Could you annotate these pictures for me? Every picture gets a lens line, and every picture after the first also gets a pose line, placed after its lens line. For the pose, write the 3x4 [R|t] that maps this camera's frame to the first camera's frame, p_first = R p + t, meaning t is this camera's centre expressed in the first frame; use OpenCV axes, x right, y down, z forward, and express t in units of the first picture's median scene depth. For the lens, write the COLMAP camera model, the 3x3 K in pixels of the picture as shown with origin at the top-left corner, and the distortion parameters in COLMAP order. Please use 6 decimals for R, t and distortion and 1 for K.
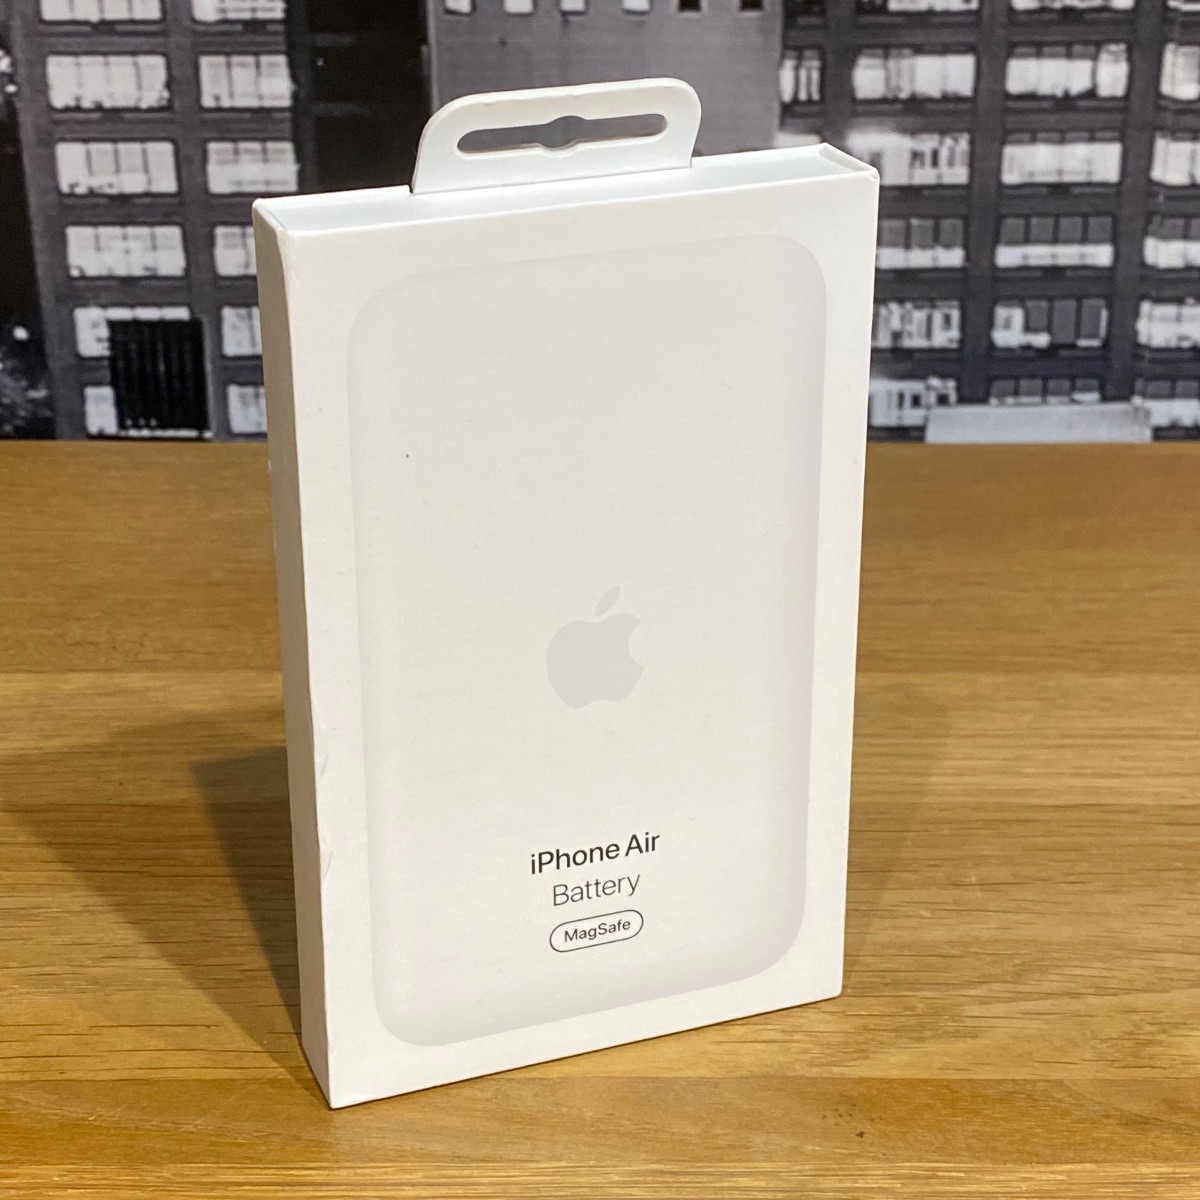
lens RADIAL K [[2443.1, 0, 581.3], [0, 2443.1, 600.7], [0, 0, 1]] dist [0.094132, 0.000000]
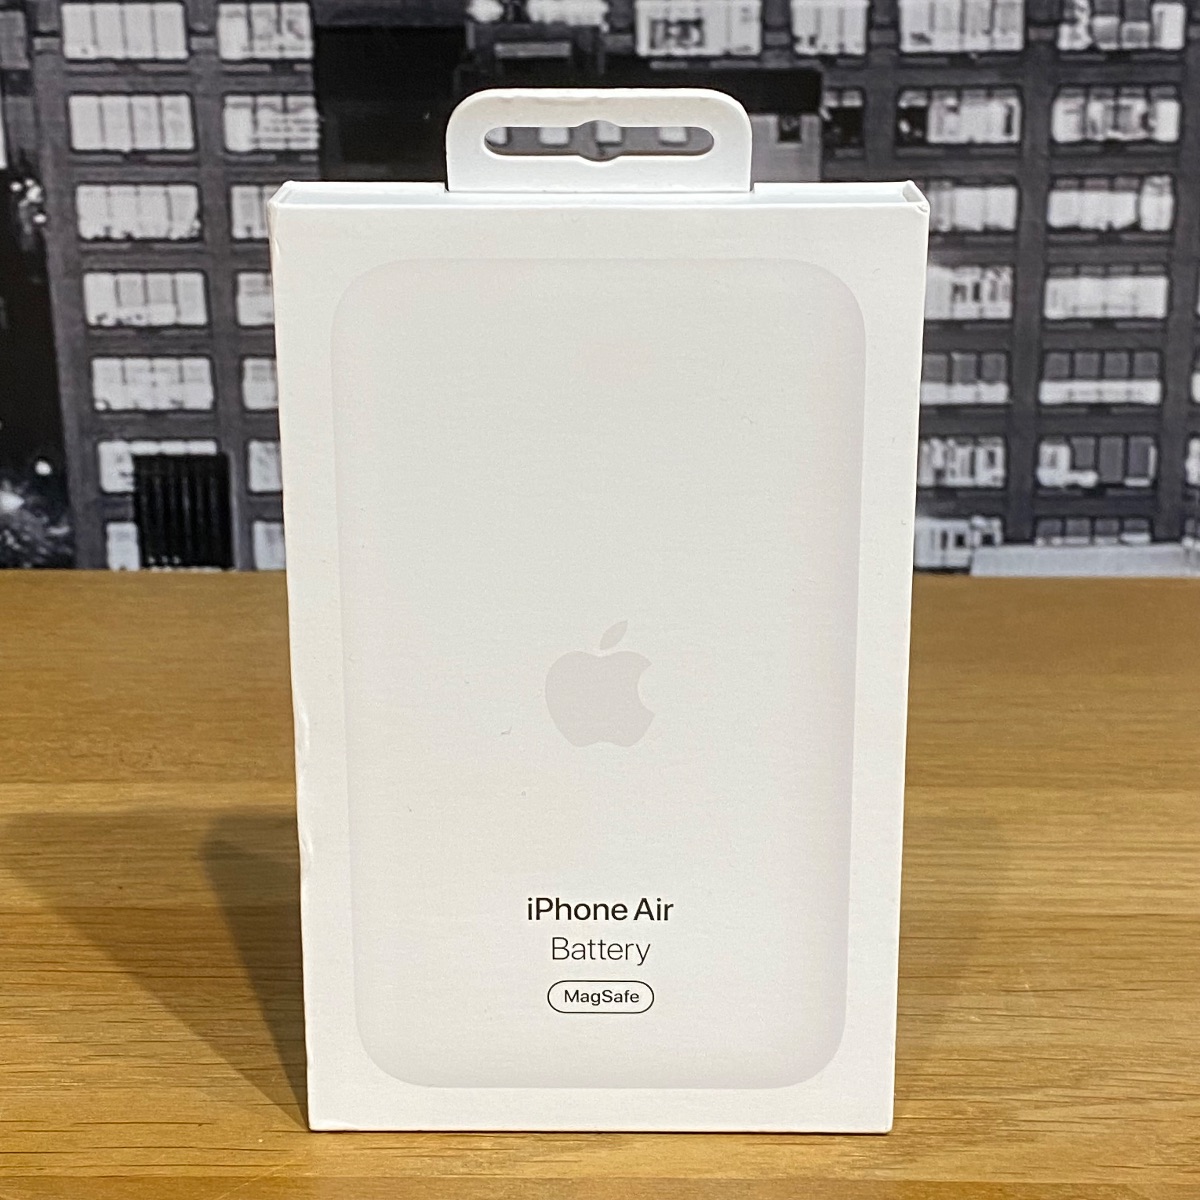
lens RADIAL K [[2443.1, 0, 602.8], [0, 2443.1, 589.2], [0, 0, 1]] dist [0.094132, 0.000000]
pose [[0.999938, 0.005454, -0.009707, 0.004682], [-0.006433, 0.994566, -0.103910, 0.041495], [0.009088, 0.103966, 0.994539, 0.035926]]
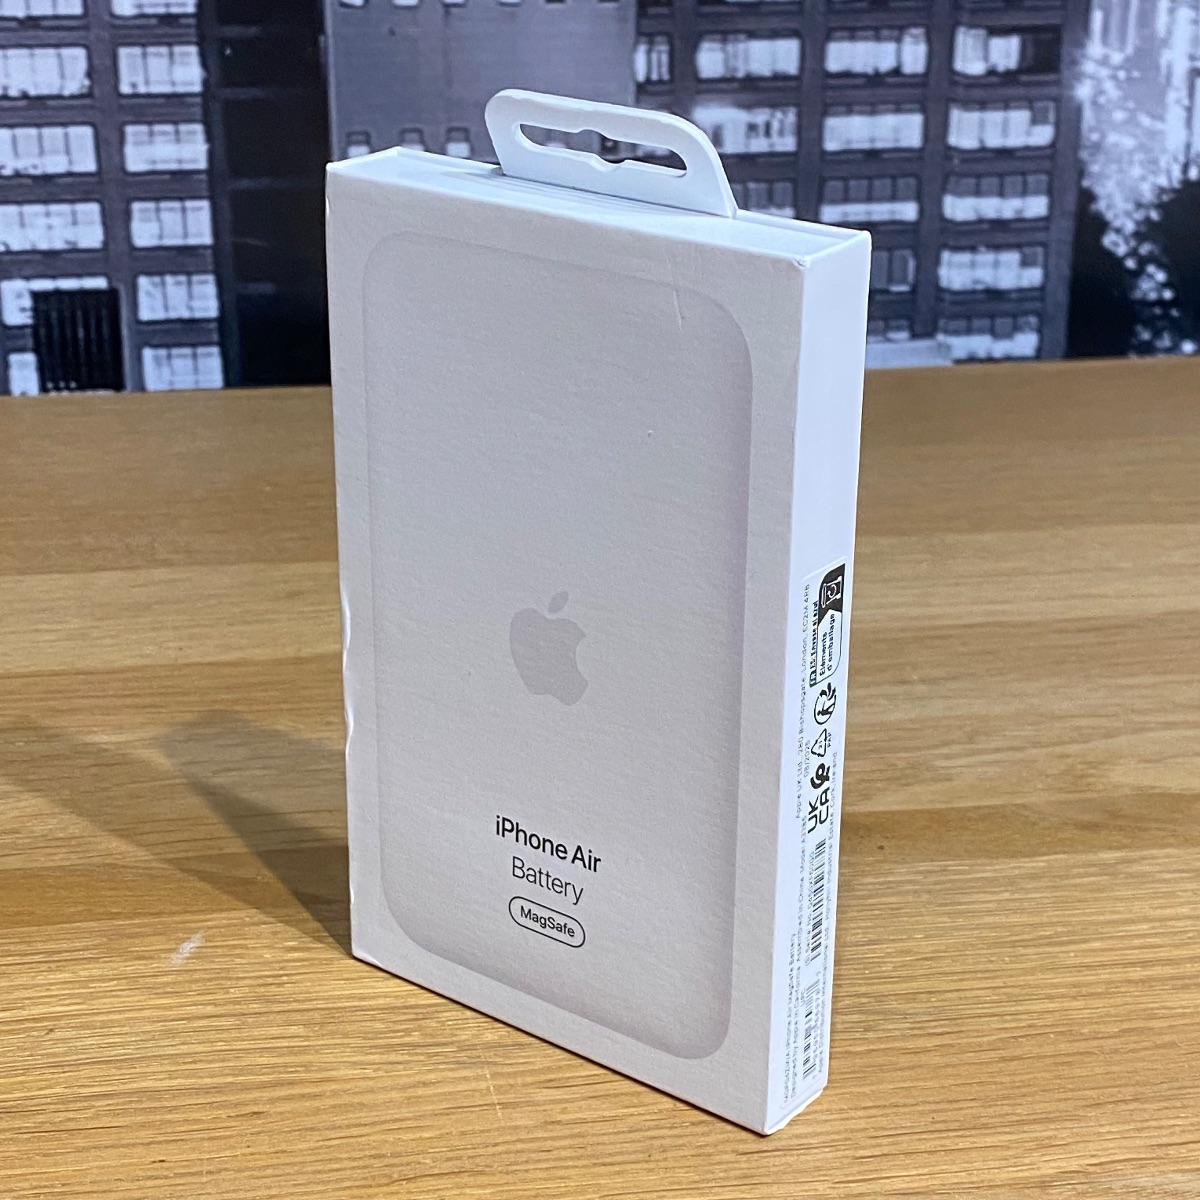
lens RADIAL K [[2443.1, 0, 603.1], [0, 2443.1, 599.3], [0, 0, 1]] dist [0.094132, 0.000000]
pose [[0.987239, -0.047065, 0.152129, -0.119764], [0.050862, 0.998481, -0.021160, 0.062010], [-0.150902, 0.028628, 0.988134, -0.124563]]
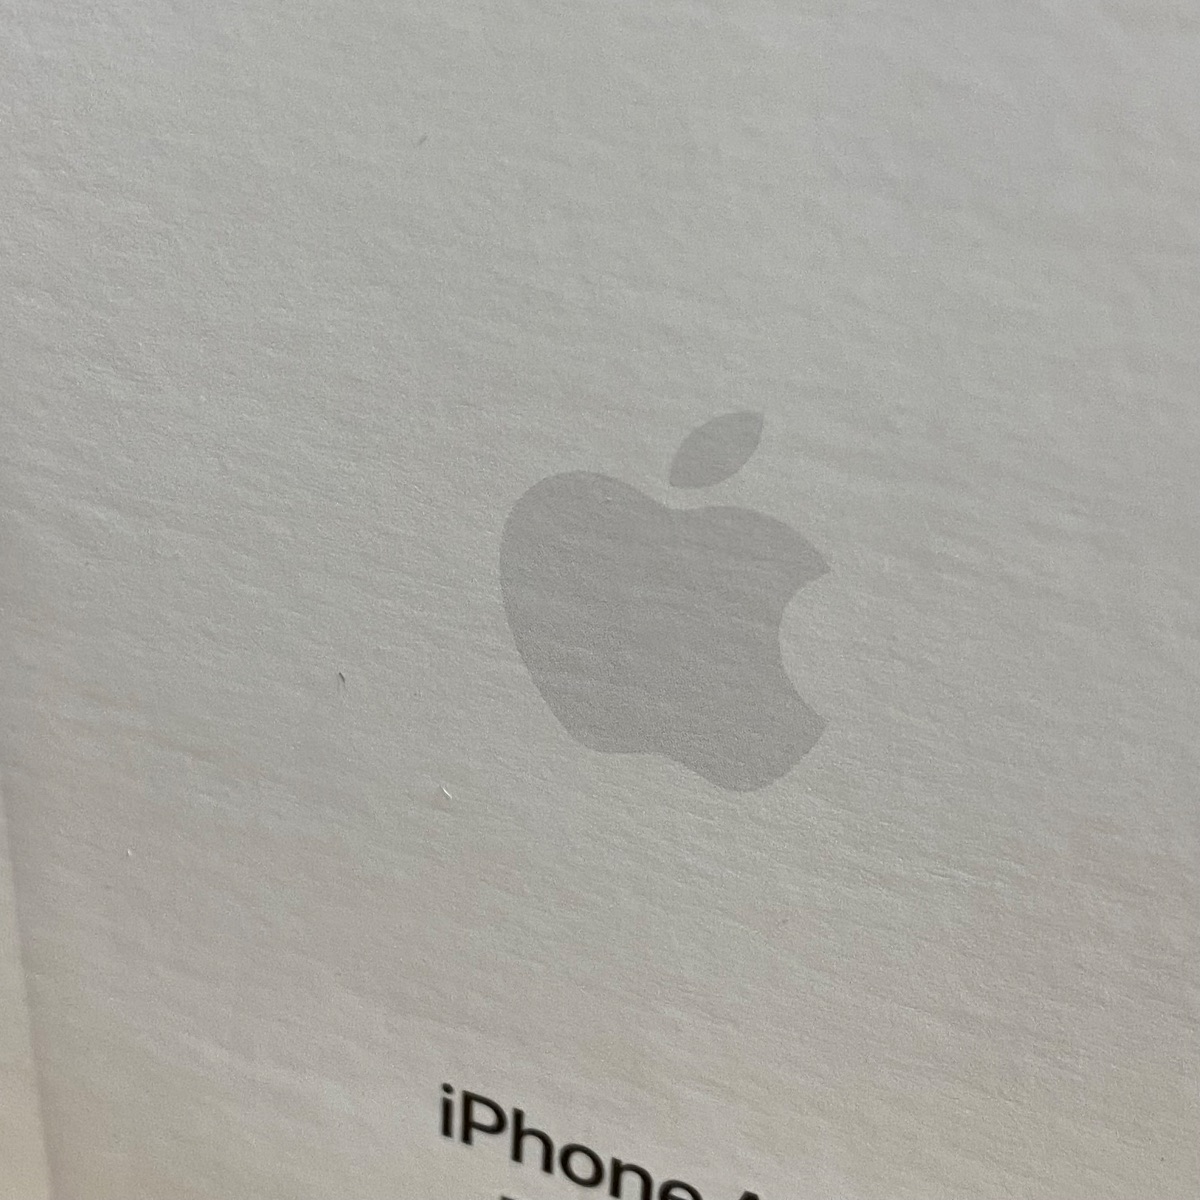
lens RADIAL K [[2511.8, 0, 597.4], [0, 2511.8, 599.3], [0, 0, 1]] dist [0.152271, 0.000000]
pose [[0.925638, -0.177338, 0.334282, -0.104400], [0.120331, 0.975477, 0.184295, 0.029696], [-0.358767, -0.130366, 0.924279, 0.292604]]
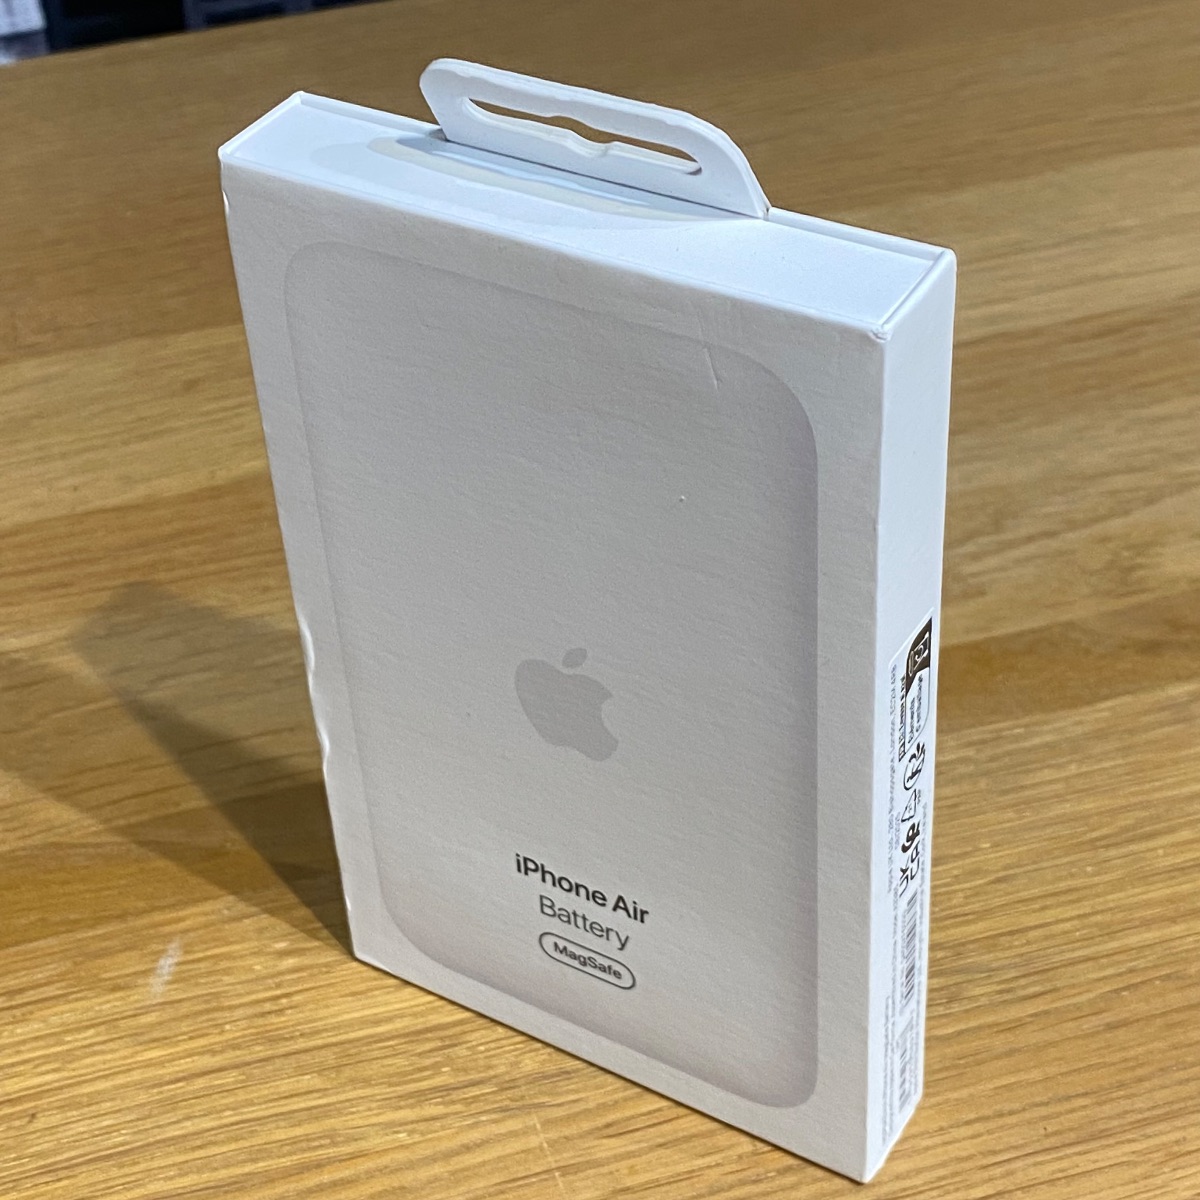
lens RADIAL K [[2443.1, 0, 569.9], [0, 2443.1, 621.6], [0, 0, 1]] dist [0.094132, 0.000000]
pose [[0.966483, -0.202544, 0.157757, -0.116806], [0.155201, 0.950430, 0.269434, -0.081410], [-0.204509, -0.235919, 0.950010, -0.004207]]
